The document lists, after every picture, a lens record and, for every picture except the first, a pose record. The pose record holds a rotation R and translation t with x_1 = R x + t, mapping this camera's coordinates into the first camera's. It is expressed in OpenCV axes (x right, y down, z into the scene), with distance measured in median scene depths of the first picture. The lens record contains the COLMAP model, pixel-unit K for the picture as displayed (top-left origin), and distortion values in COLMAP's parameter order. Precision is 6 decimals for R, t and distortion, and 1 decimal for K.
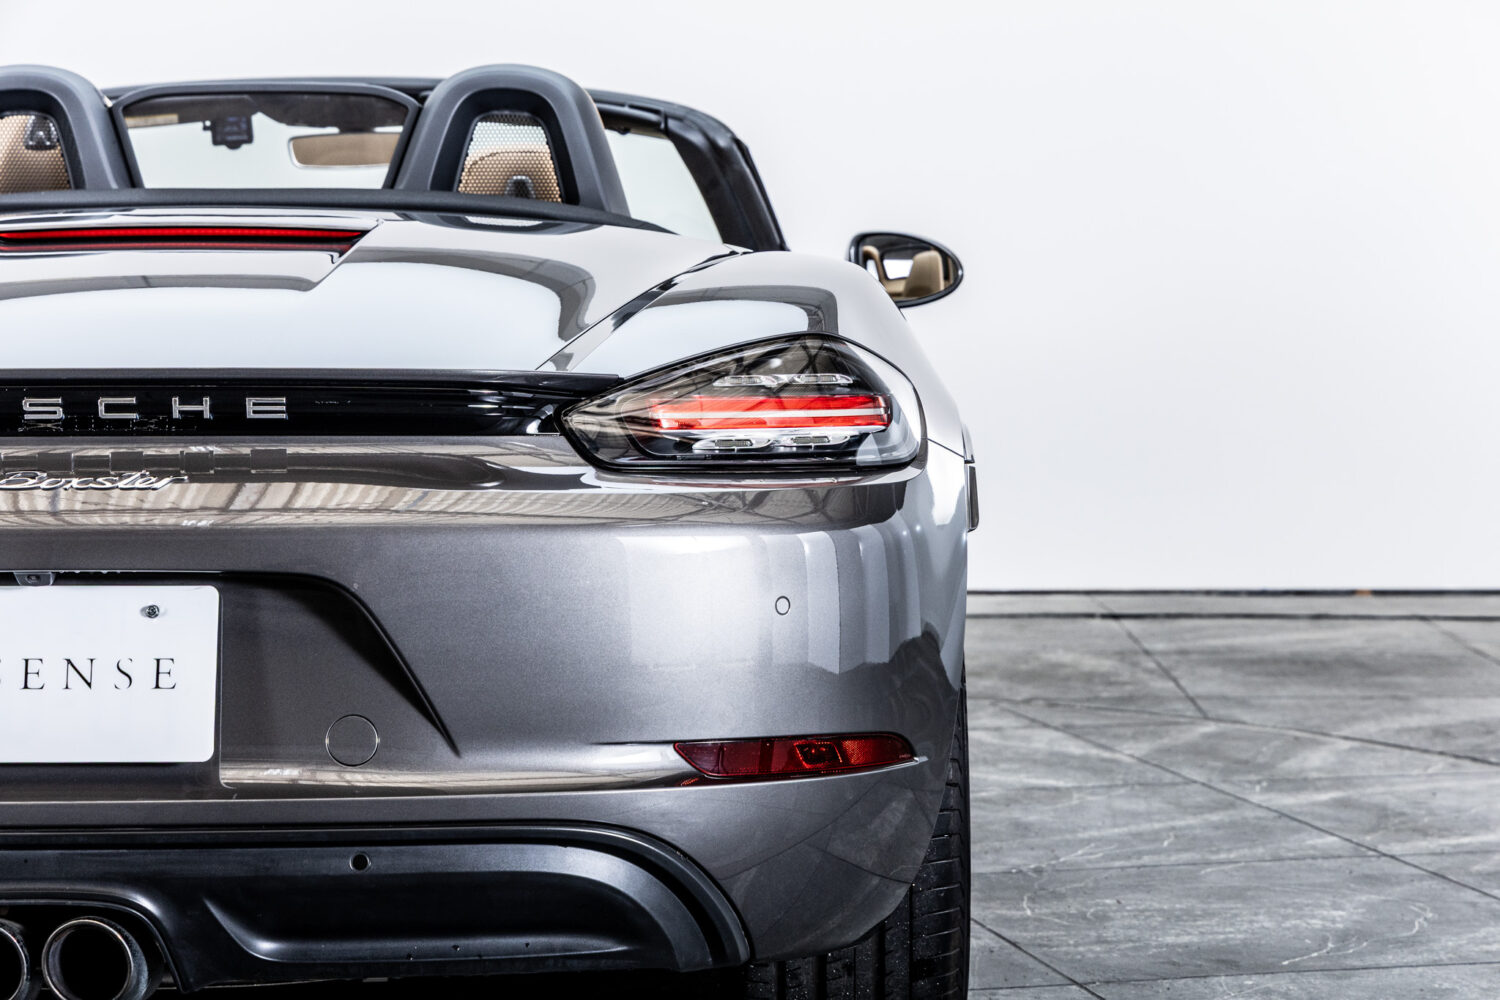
lens RADIAL K [[3537.5, 0, 778.0], [0, 3537.5, 498.6], [0, 0, 1]] dist [0.058887, 0.000000]
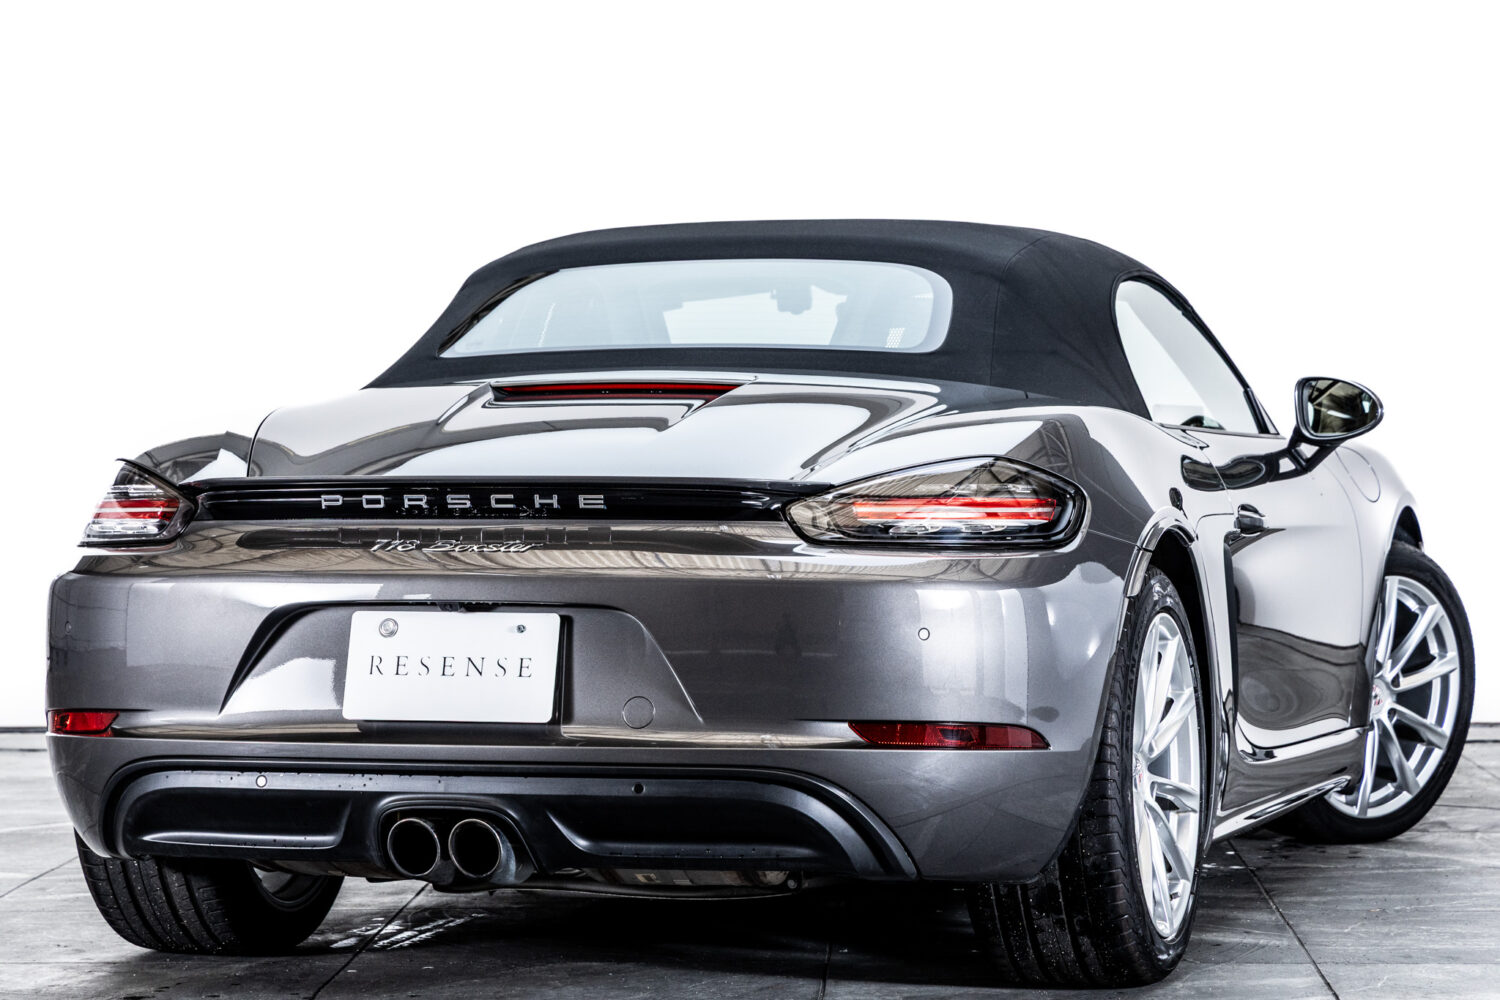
lens RADIAL K [[4798.8, 0, 699.1], [0, 4798.8, 501.2], [0, 0, 1]] dist [0.150706, 0.000000]
pose [[0.950647, 0.003140, -0.310260, 0.566347], [-0.016769, 0.999007, -0.041268, 0.061985], [0.309822, 0.044434, 0.949756, -1.020786]]
